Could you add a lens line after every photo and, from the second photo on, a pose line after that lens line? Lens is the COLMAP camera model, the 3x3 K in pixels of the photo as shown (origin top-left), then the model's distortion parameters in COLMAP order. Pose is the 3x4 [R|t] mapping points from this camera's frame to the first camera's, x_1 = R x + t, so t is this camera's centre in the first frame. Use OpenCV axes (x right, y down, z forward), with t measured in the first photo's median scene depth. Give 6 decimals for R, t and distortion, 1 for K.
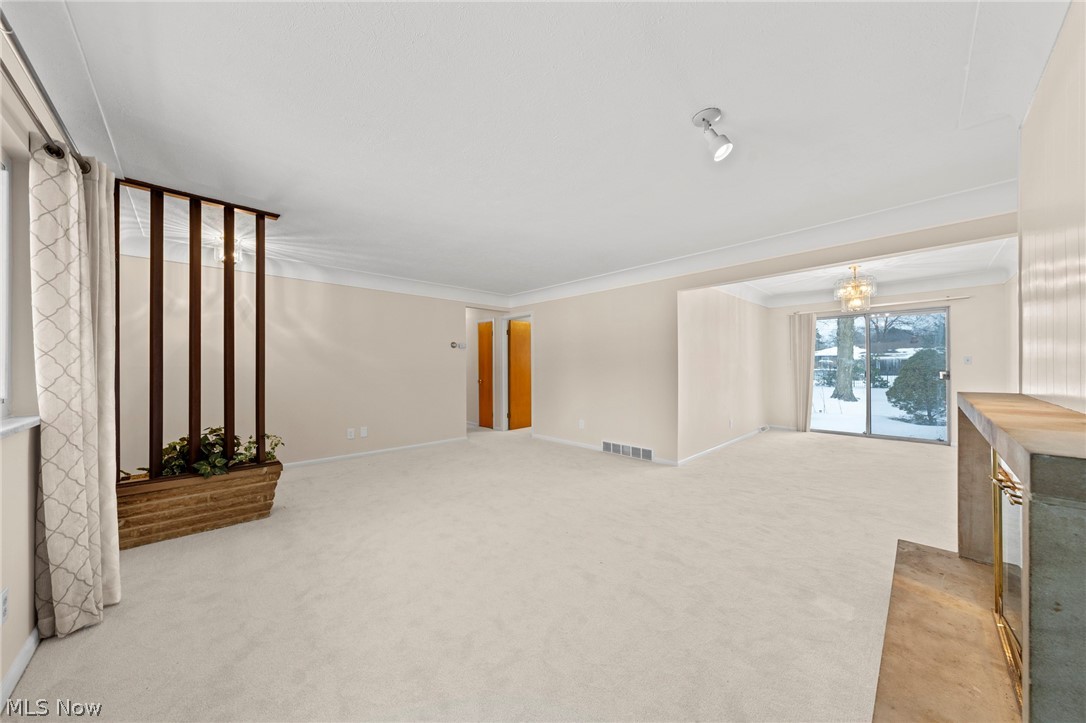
lens RADIAL K [[372.0, 0, 536.7], [0, 372.0, 365.0], [0, 0, 1]] dist [-0.001886, -0.000301]
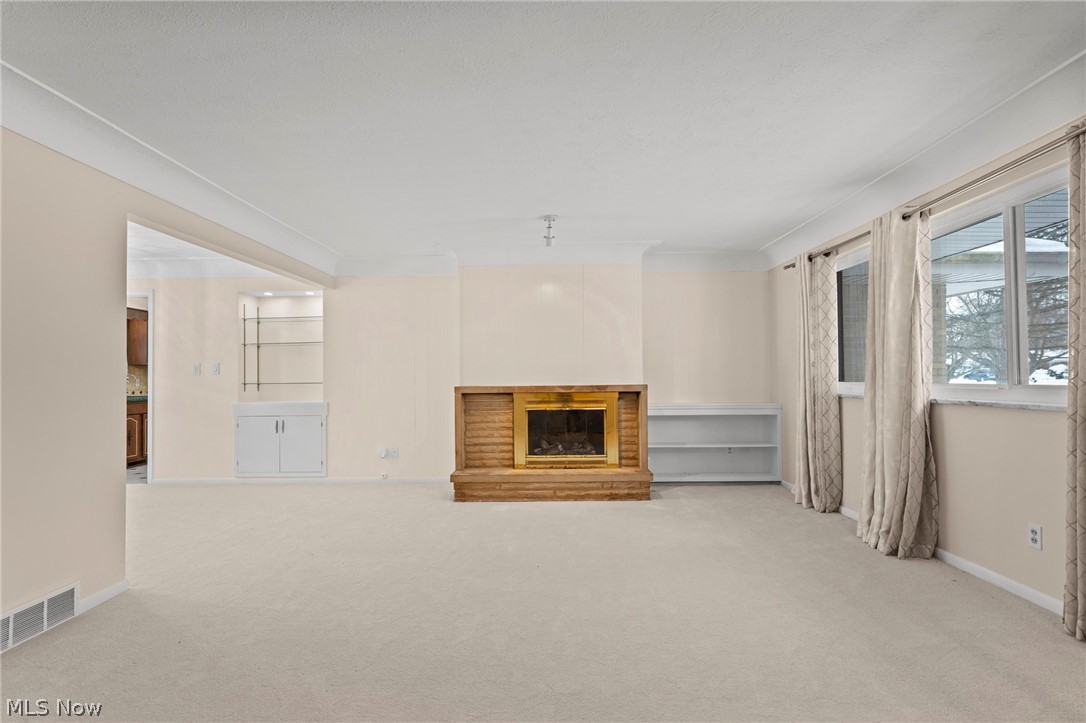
lens RADIAL K [[526.6, 0, 536.1], [0, 526.6, 369.8], [0, 0, 1]] dist [0.005123, 0.001342]
pose [[-0.706139, 0.022005, 0.707731, -0.383022], [0.012444, 0.999748, -0.018668, 0.014372], [-0.707964, -0.004376, -0.706235, 0.920067]]
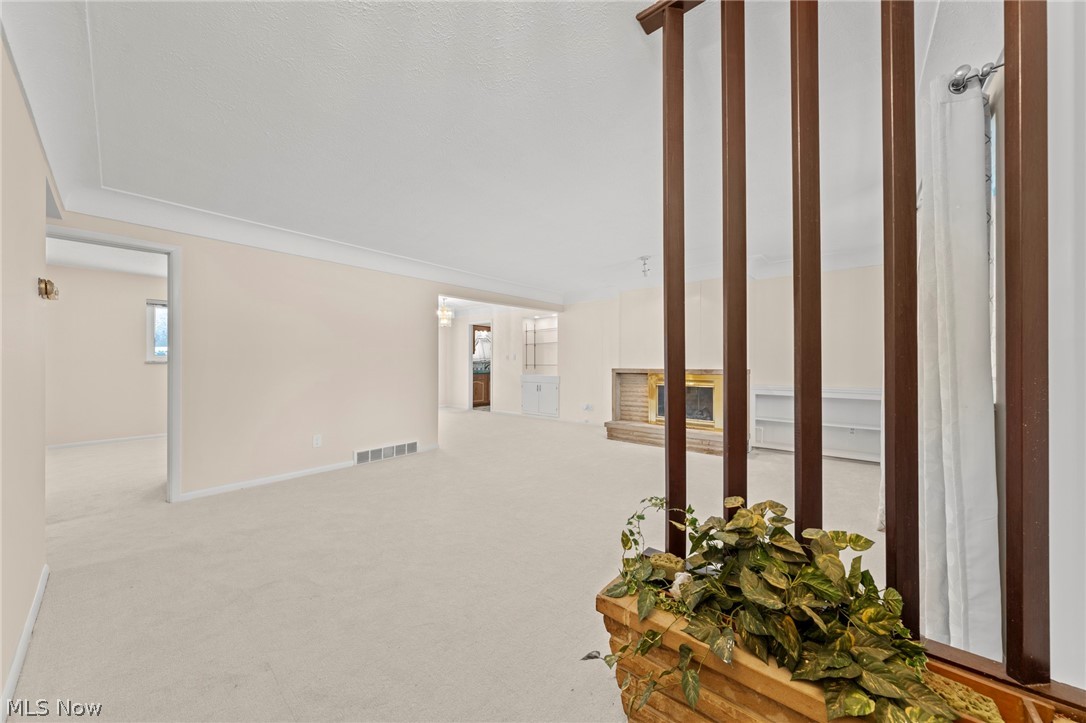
lens RADIAL K [[372.0, 0, 538.0], [0, 372.0, 362.1], [0, 0, 1]] dist [-0.001886, -0.000301]
pose [[-0.099424, 0.007461, 0.995017, -0.658370], [0.000673, 0.999972, -0.007431, 0.014590], [-0.995045, -0.000069, -0.099426, 0.672573]]
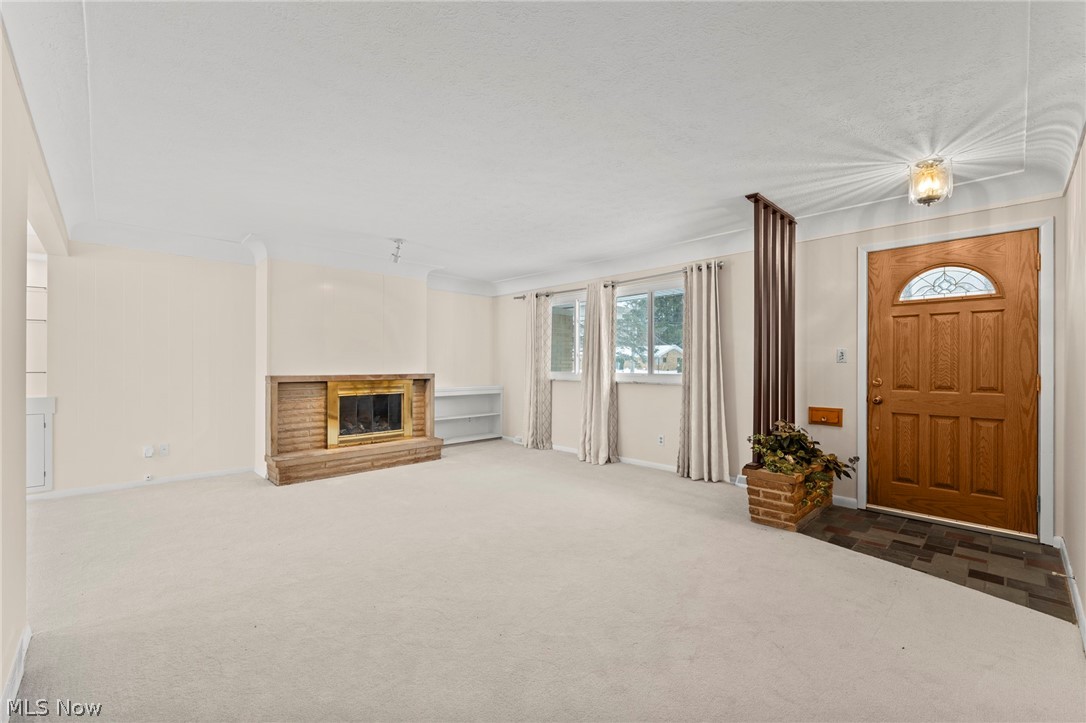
lens RADIAL K [[453.9, 0, 536.0], [0, 453.9, 362.1], [0, 0, 1]] dist [0.012524, 0.000082]
pose [[-0.999966, 0.003612, 0.007371, -0.105052], [0.003556, 0.999965, -0.007599, 0.007351], [-0.007398, -0.007573, -0.999944, 1.198543]]
